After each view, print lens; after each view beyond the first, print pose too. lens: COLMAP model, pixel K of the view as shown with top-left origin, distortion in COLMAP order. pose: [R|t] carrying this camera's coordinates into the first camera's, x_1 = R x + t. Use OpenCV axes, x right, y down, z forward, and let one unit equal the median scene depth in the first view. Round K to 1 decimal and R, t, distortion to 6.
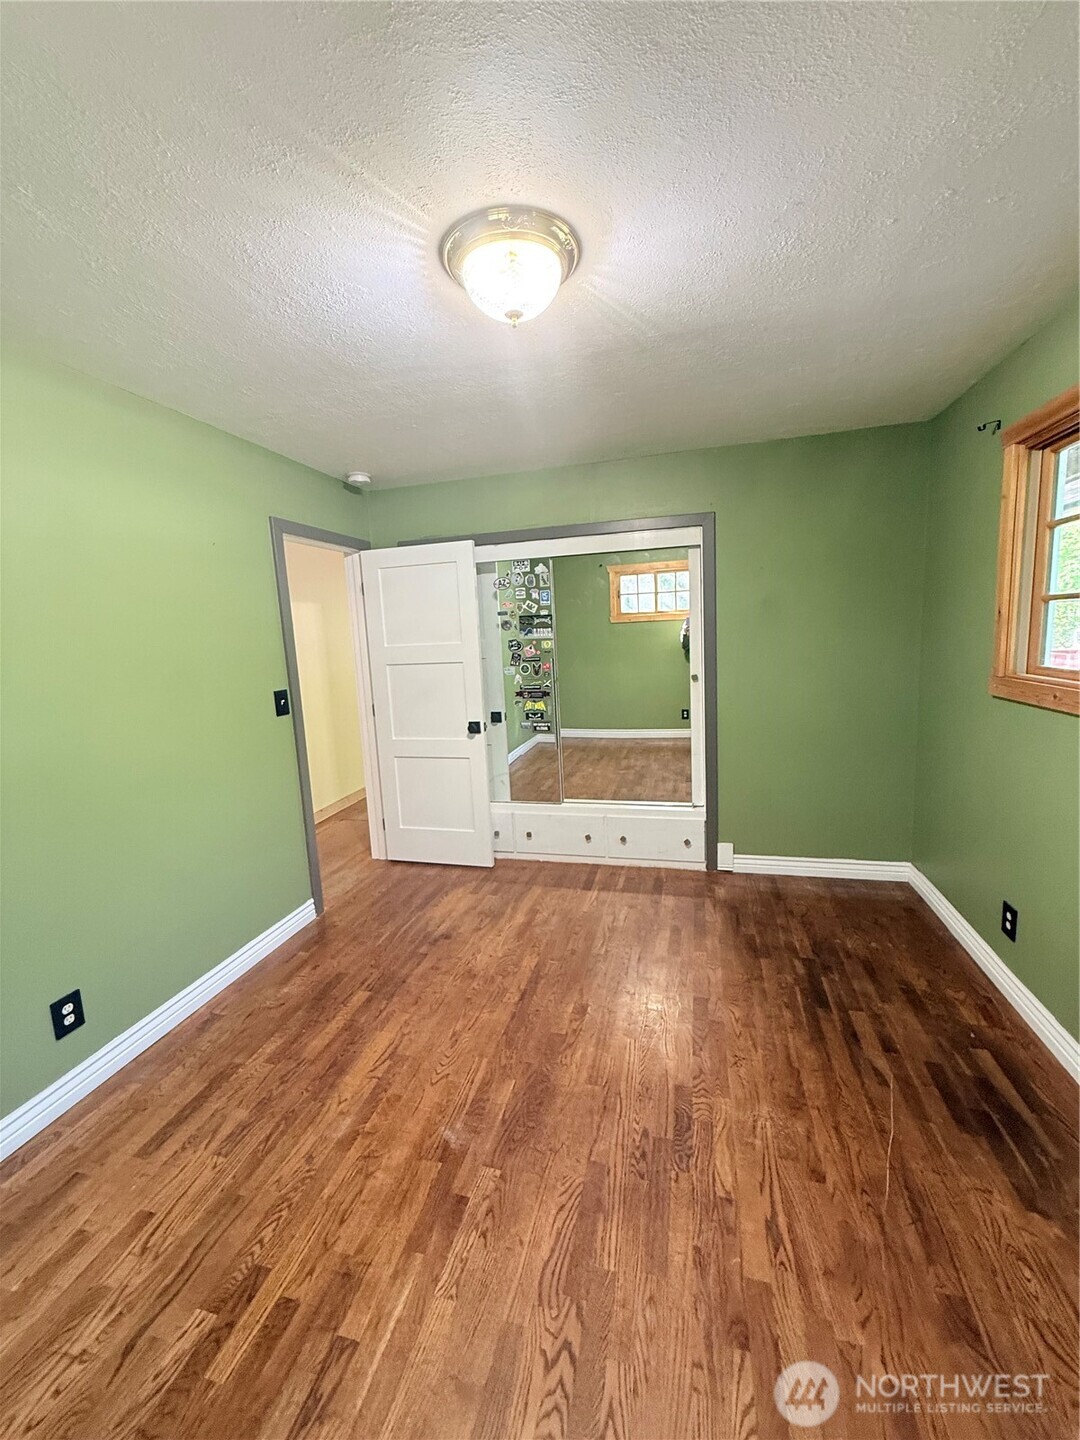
lens RADIAL K [[572.4, 0, 541.3], [0, 572.4, 715.8], [0, 0, 1]] dist [-0.001075, 0.000477]
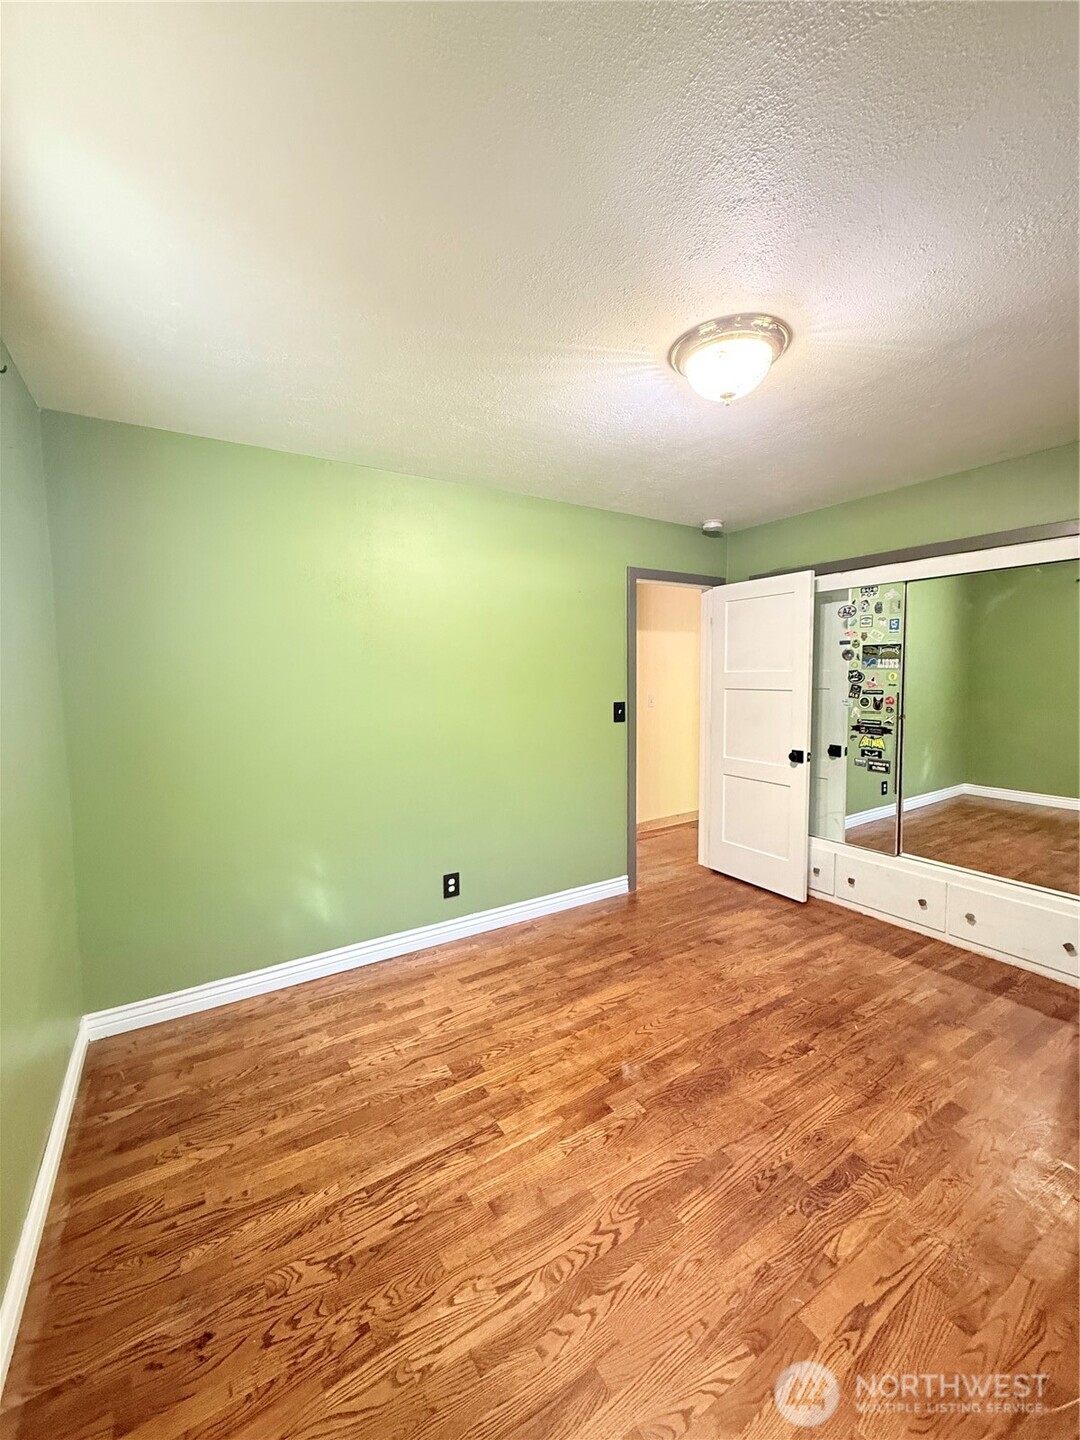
lens RADIAL K [[572.4, 0, 541.3], [0, 572.4, 715.8], [0, 0, 1]] dist [-0.001075, 0.000477]
pose [[0.730221, 0.090544, -0.677185, 0.341001], [-0.123099, 0.992394, -0.000049, 0.008270], [0.672030, 0.083397, 0.735813, -0.056733]]
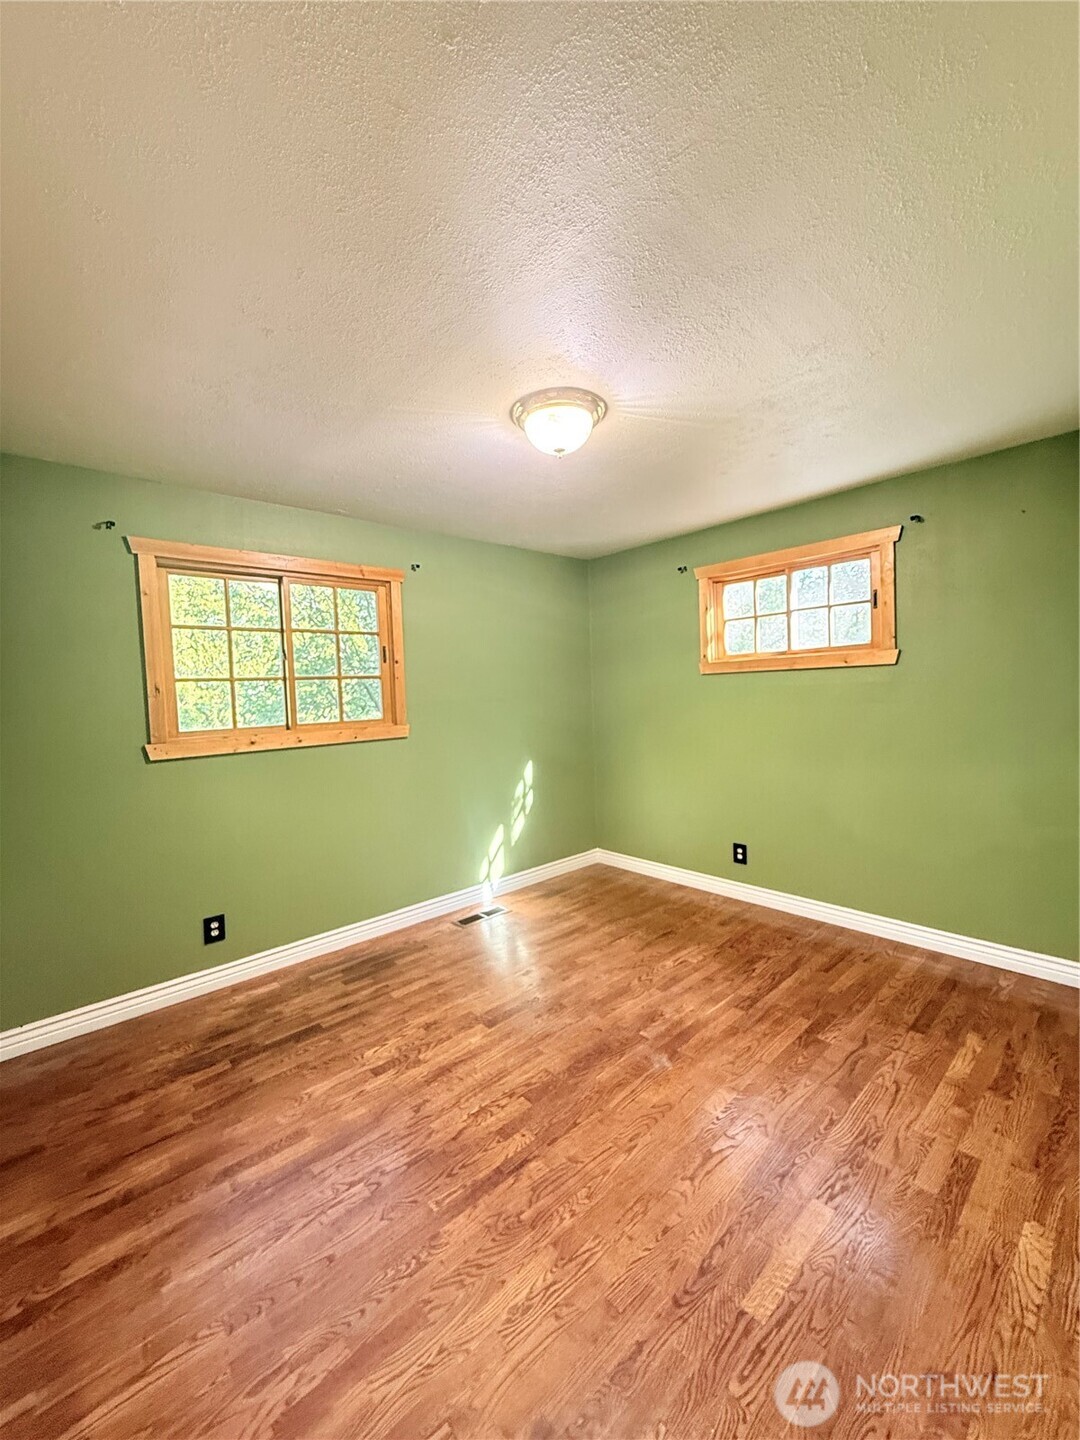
lens RADIAL K [[572.4, 0, 541.3], [0, 572.4, 715.8], [0, 0, 1]] dist [-0.001075, 0.000477]
pose [[-0.834236, 0.055147, 0.548644, -0.483541], [0.155082, 0.978289, 0.137476, -0.157523], [-0.529151, 0.199772, -0.824676, 1.484716]]
